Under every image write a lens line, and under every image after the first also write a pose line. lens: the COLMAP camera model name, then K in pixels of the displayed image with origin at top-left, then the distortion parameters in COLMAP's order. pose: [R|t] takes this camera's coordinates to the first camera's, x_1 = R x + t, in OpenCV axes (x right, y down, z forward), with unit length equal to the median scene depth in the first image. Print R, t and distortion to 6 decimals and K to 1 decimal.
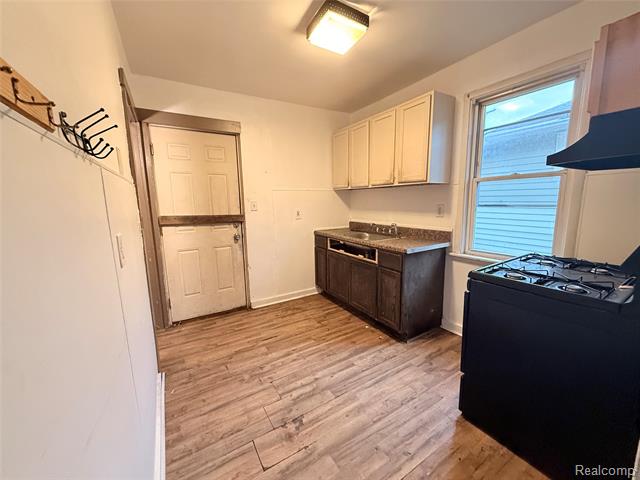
lens RADIAL K [[255.3, 0, 318.3], [0, 255.3, 239.3], [0, 0, 1]] dist [0.000120, -0.000364]
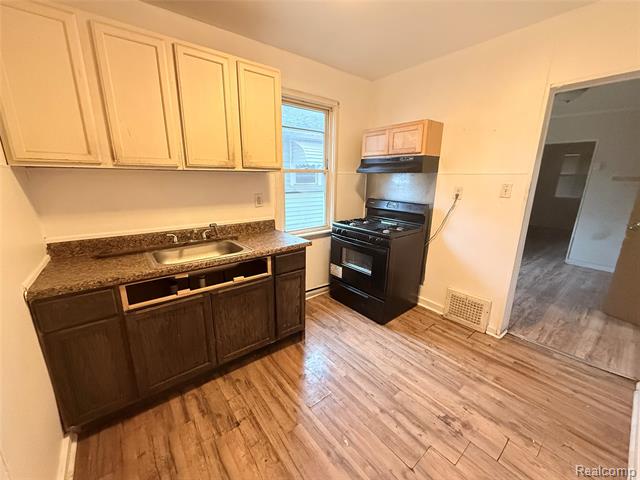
lens RADIAL K [[255.3, 0, 316.5], [0, 255.3, 240.2], [0, 0, 1]] dist [0.000120, -0.000364]
pose [[-0.139044, -0.222207, 0.965034, -0.530320], [0.146262, 0.959205, 0.241938, -0.177213], [-0.979426, 0.174787, -0.100871, 0.963809]]
